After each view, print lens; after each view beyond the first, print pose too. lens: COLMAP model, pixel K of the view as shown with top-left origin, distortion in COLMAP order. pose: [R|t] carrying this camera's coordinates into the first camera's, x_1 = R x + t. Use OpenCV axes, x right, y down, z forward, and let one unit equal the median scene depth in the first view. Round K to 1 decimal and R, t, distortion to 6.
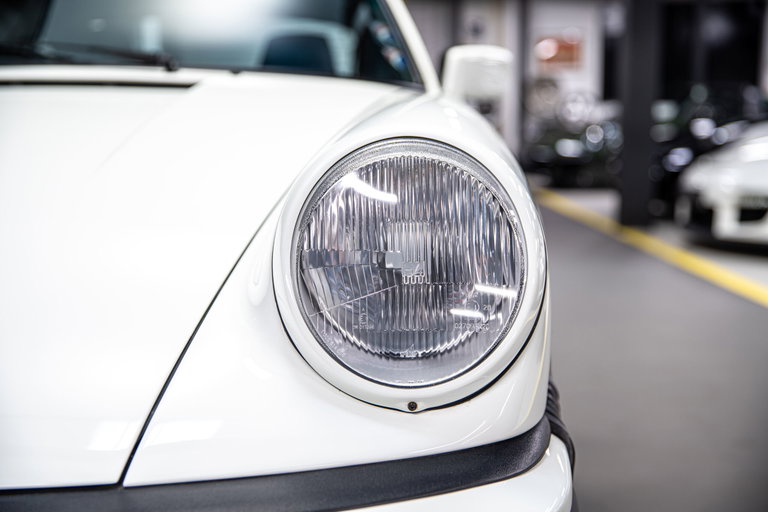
lens RADIAL K [[988.0, 0, 384.0], [0, 988.0, 256.0], [0, 0, 1]] dist [0.074878, -0.028753]
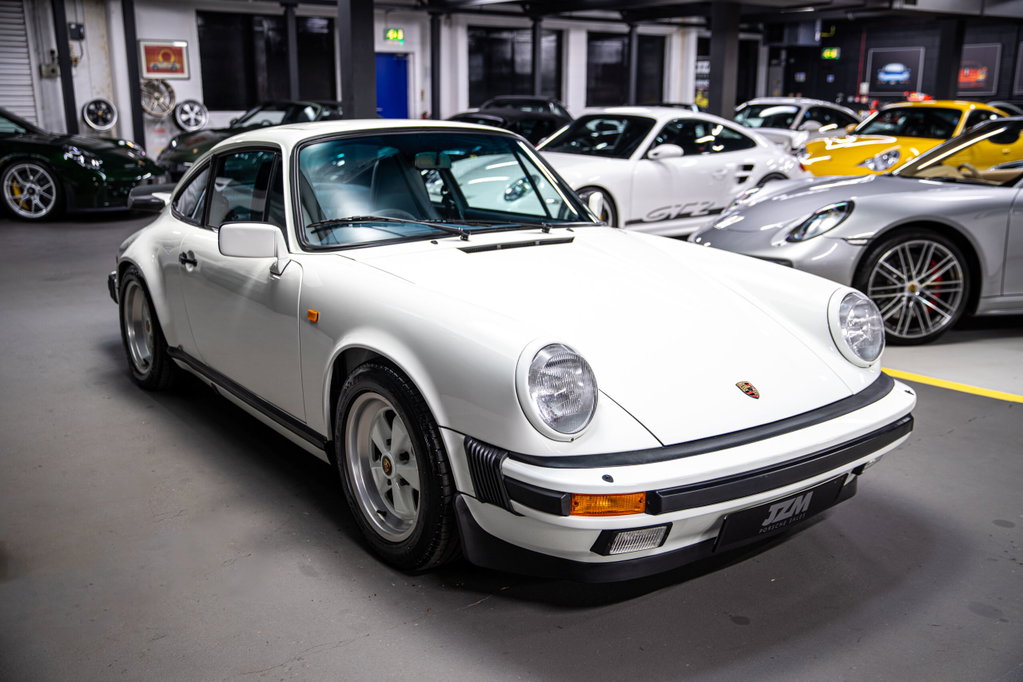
lens RADIAL K [[984.7, 0, 511.5], [0, 984.7, 341.0], [0, 0, 1]] dist [-0.006378, 0.084934]
pose [[0.796892, -0.134713, 0.588910, -0.473700], [0.065208, 0.988306, 0.137838, -0.080188], [-0.600592, -0.071440, 0.796358, -0.170620]]
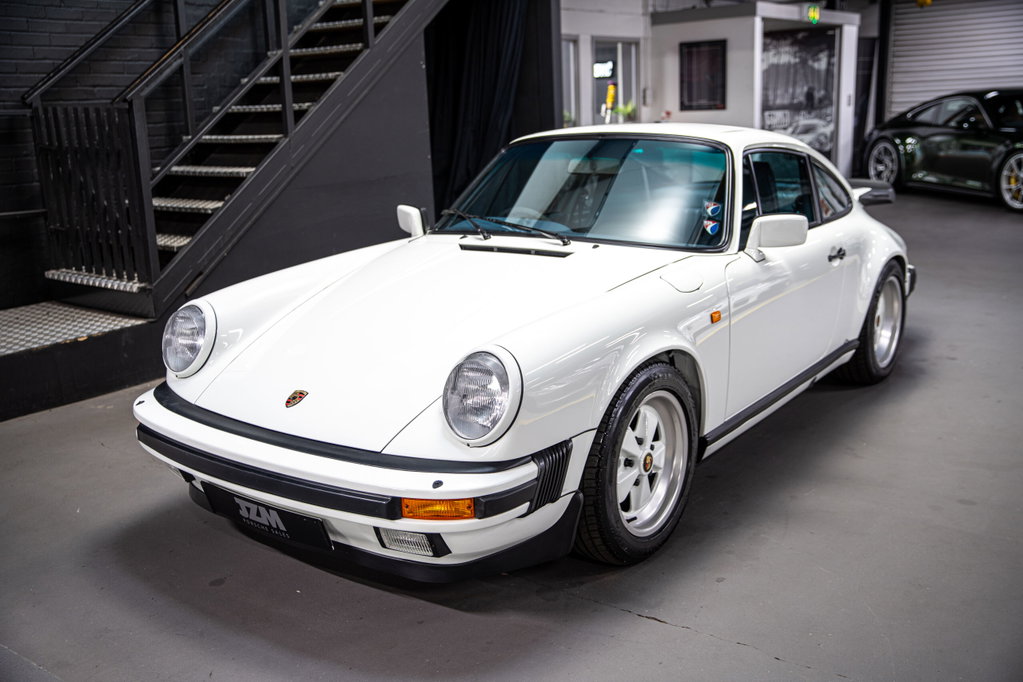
lens RADIAL K [[981.9, 0, 511.5], [0, 981.9, 341.0], [0, 0, 1]] dist [-0.025163, 0.082630]
pose [[0.804690, 0.114623, -0.582526, 0.266180], [-0.040325, 0.989472, 0.138994, -0.084609], [0.592325, -0.088357, 0.800840, -0.187889]]
